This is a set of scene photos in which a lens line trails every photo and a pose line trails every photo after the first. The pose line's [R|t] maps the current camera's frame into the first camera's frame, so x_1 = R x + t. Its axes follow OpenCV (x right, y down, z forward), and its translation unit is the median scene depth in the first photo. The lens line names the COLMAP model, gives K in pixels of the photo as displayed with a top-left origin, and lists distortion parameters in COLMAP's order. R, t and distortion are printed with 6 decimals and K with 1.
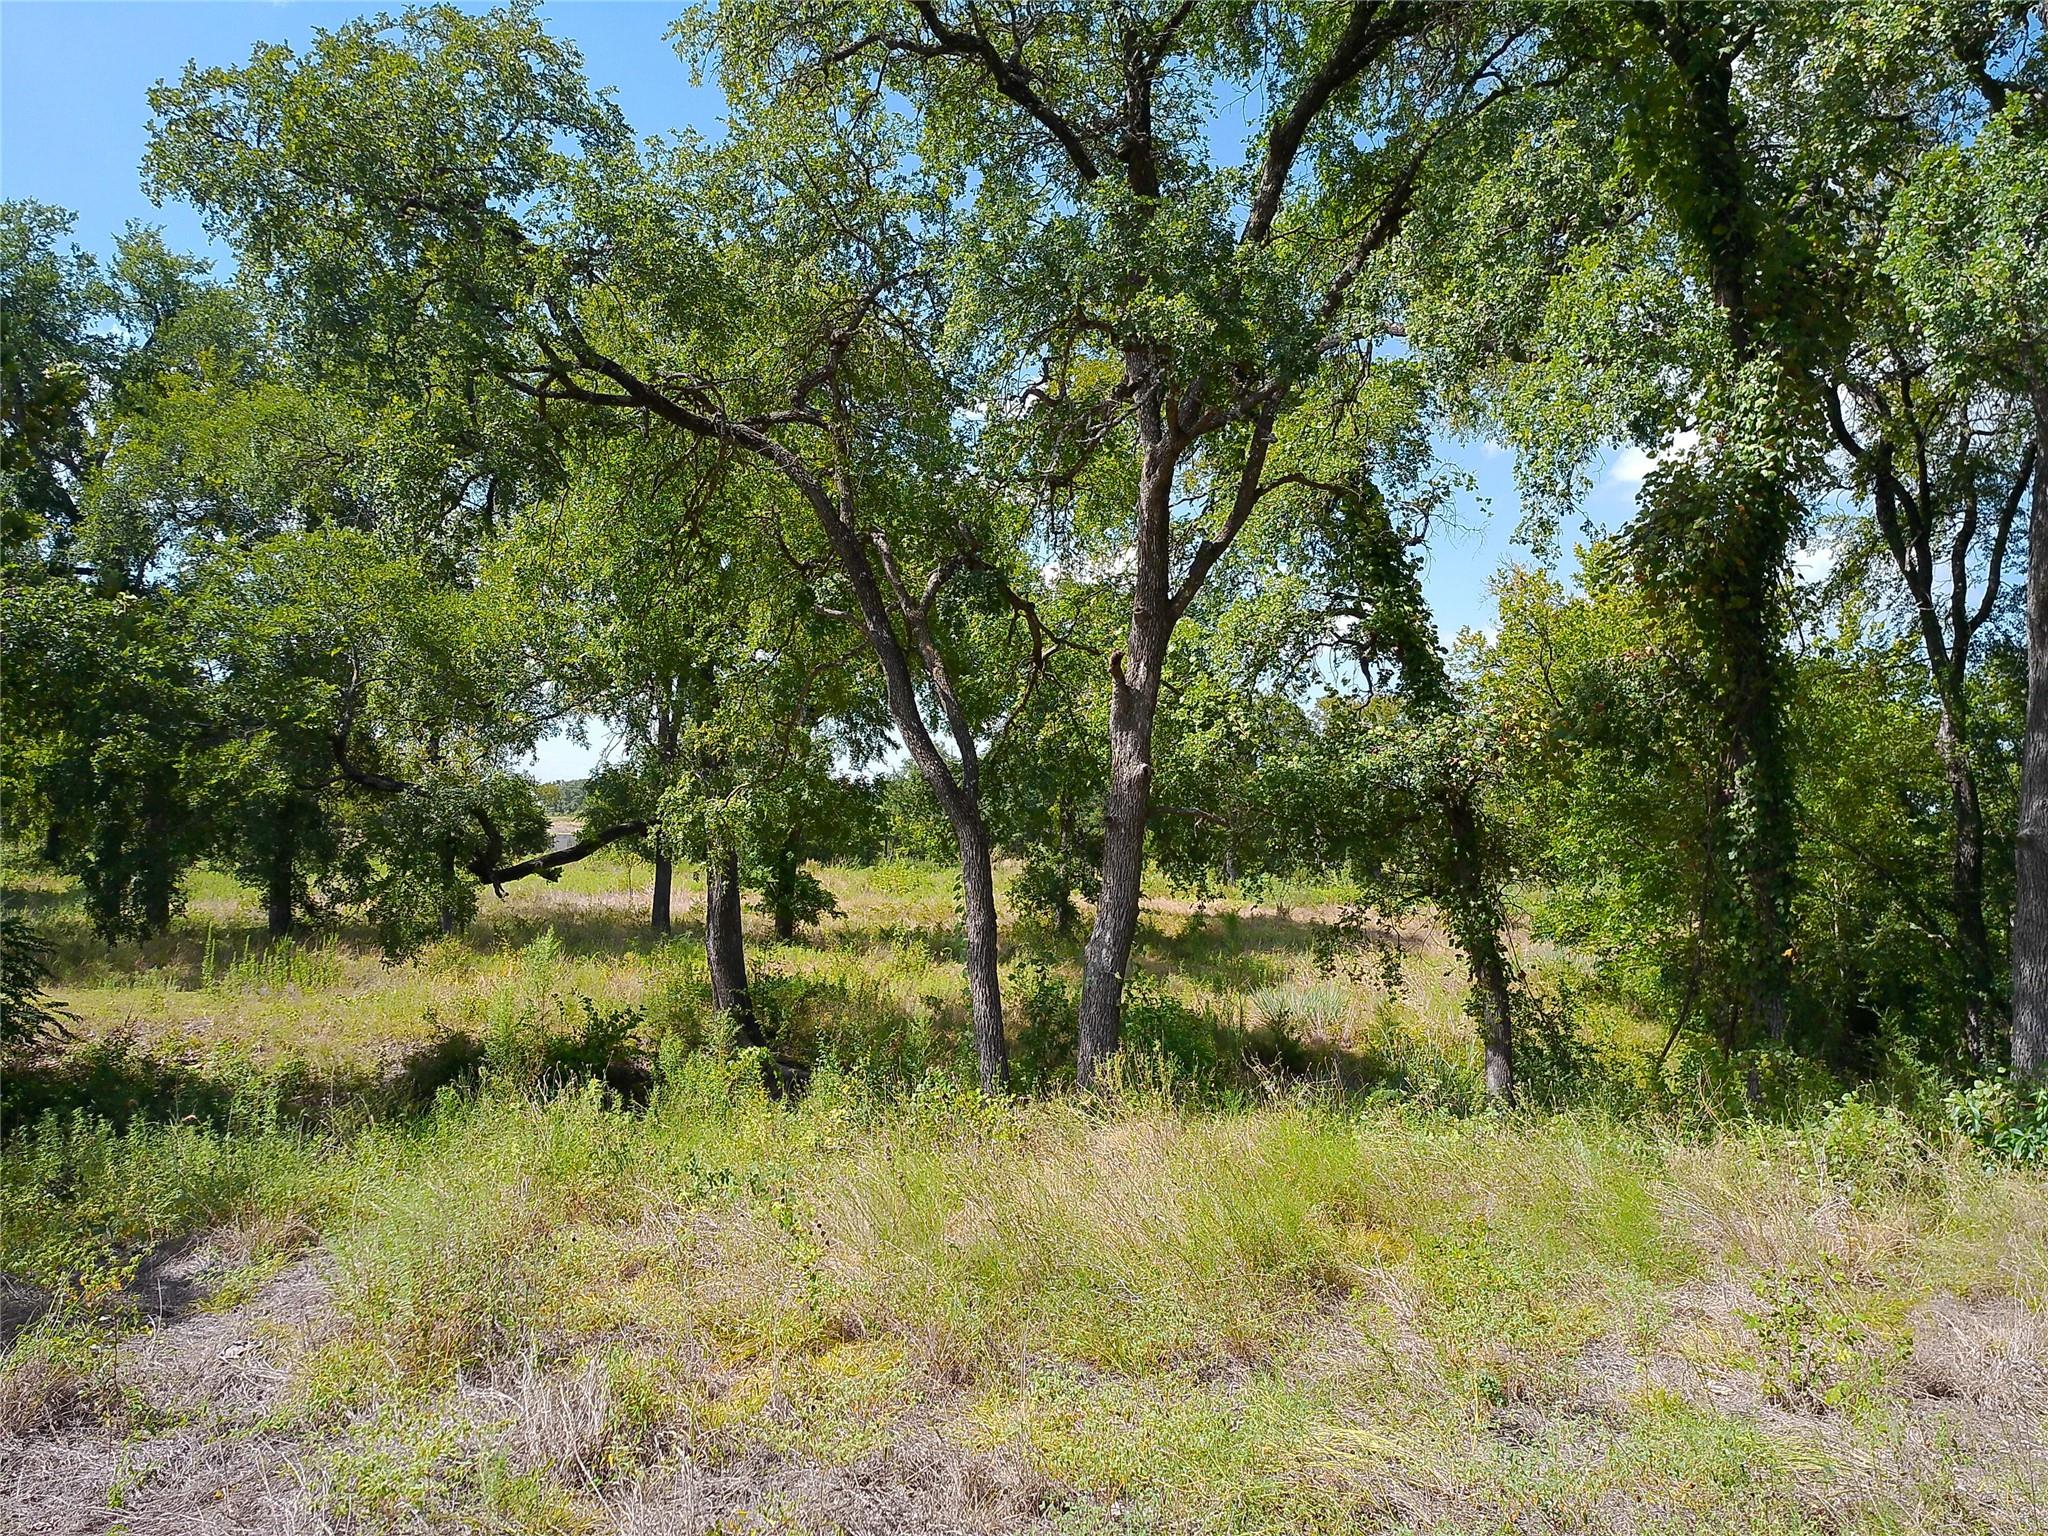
lens RADIAL K [[1509.5, 0, 1023.6], [0, 1509.5, 768.7], [0, 0, 1]] dist [0.086965, -0.090421]
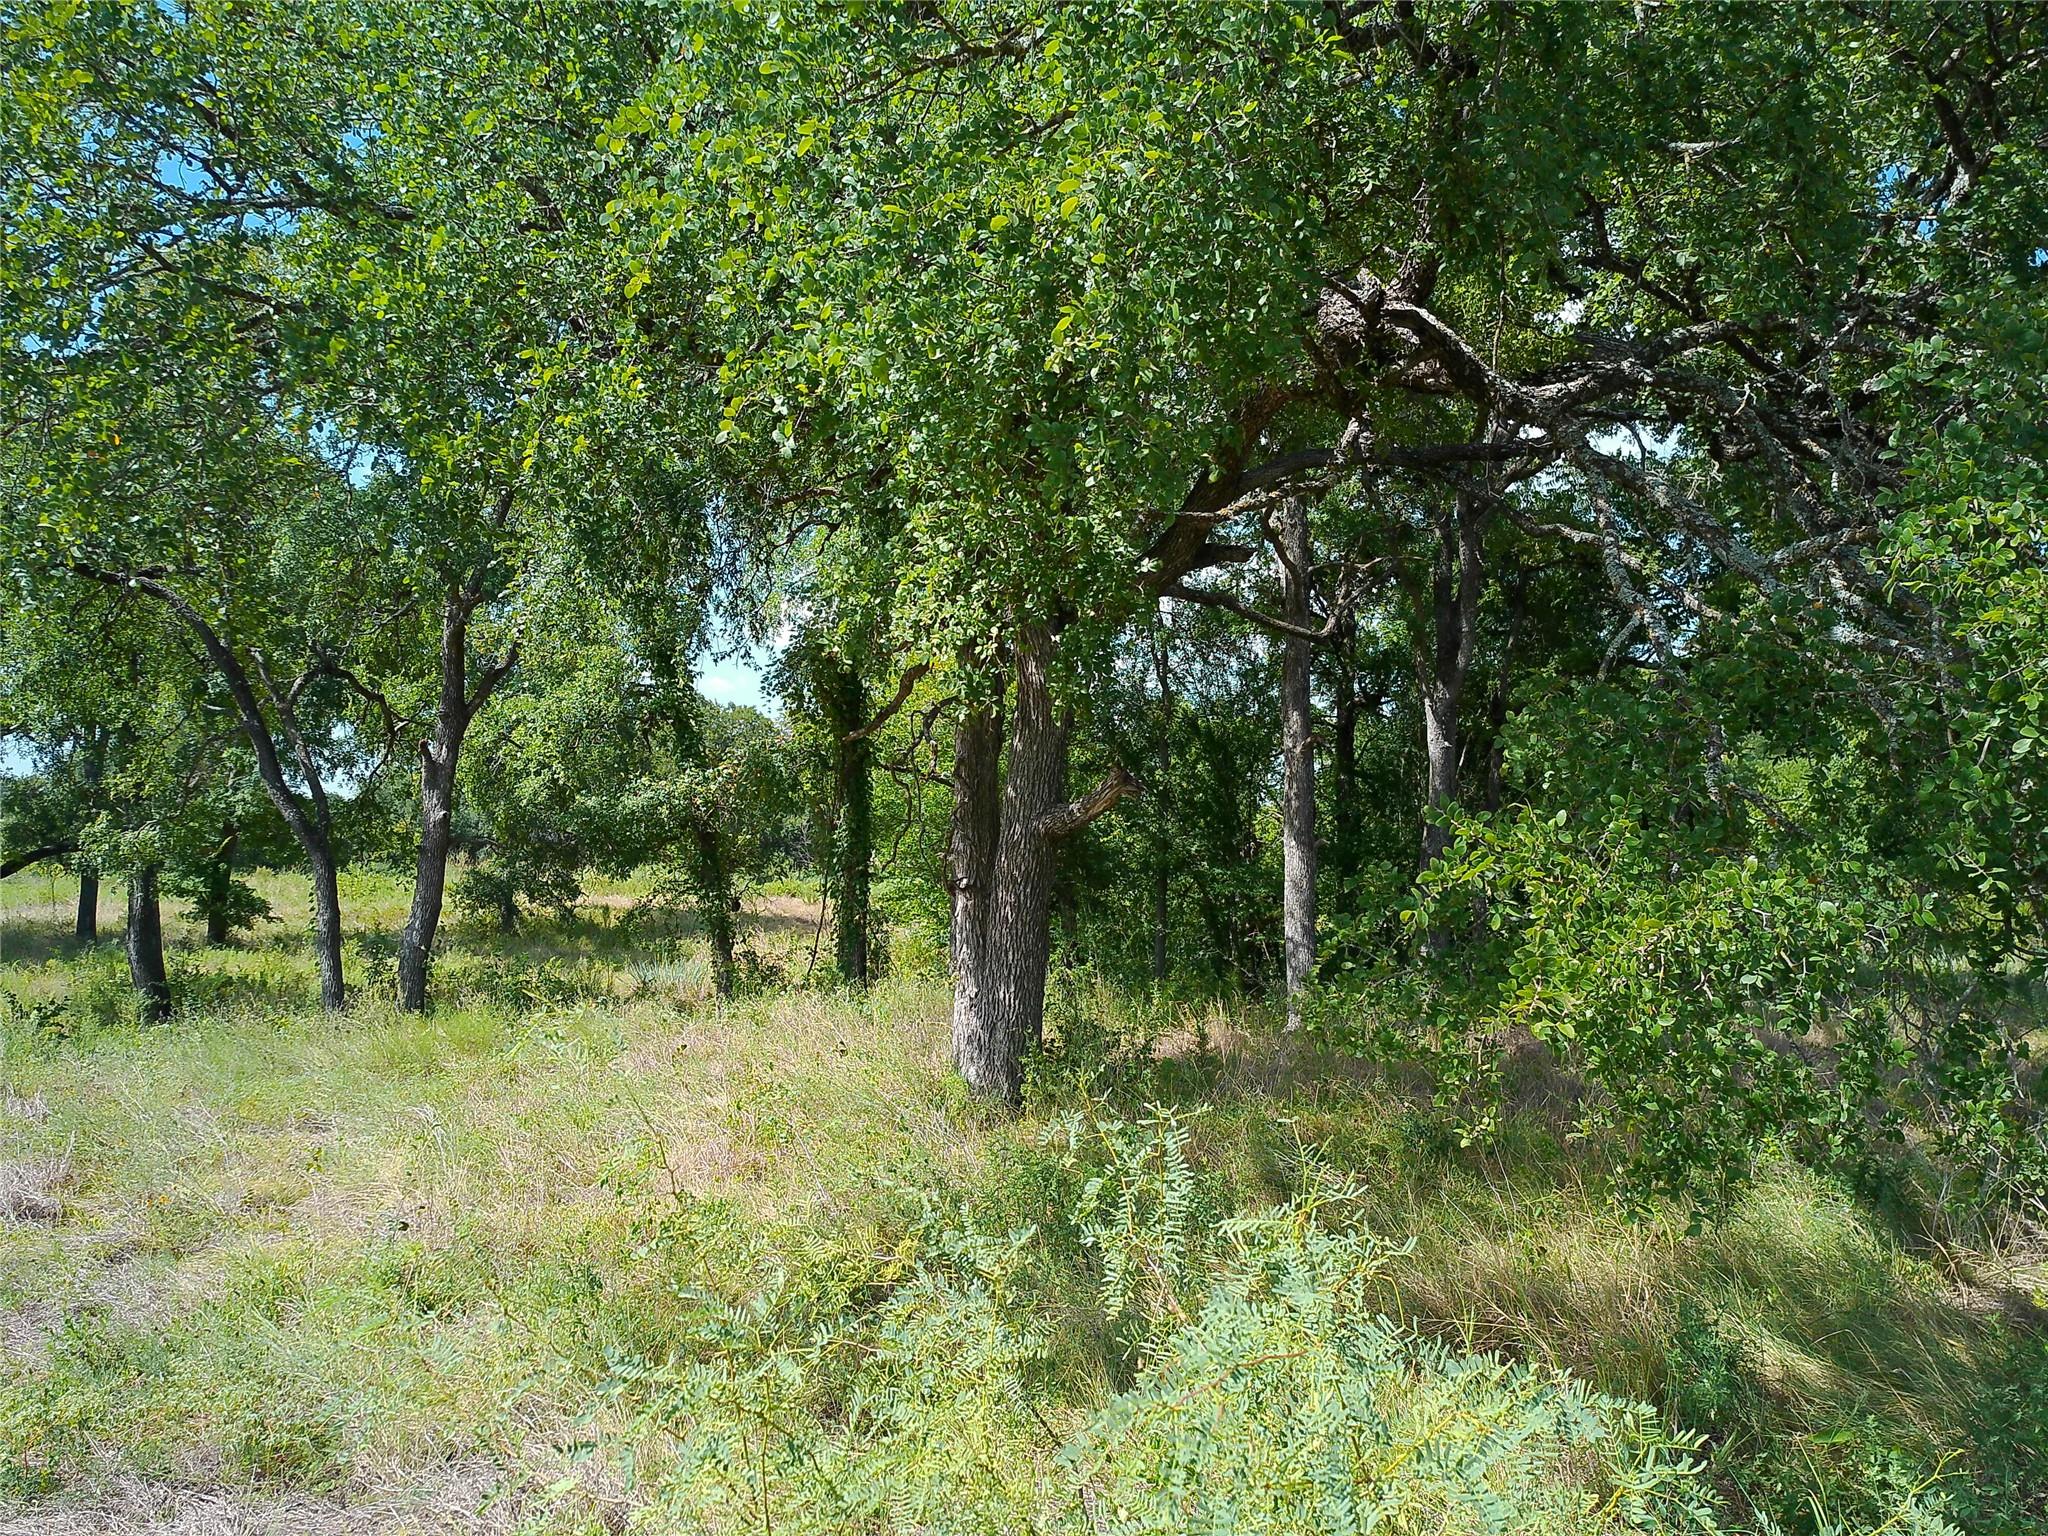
lens RADIAL K [[1509.5, 0, 1029.9], [0, 1509.5, 765.3], [0, 0, 1]] dist [0.086965, -0.090421]
pose [[0.951608, -0.000889, 0.307312, 0.079698], [-0.000243, 0.999993, 0.003646, -0.026686], [-0.307313, -0.003545, 0.951602, -0.310521]]
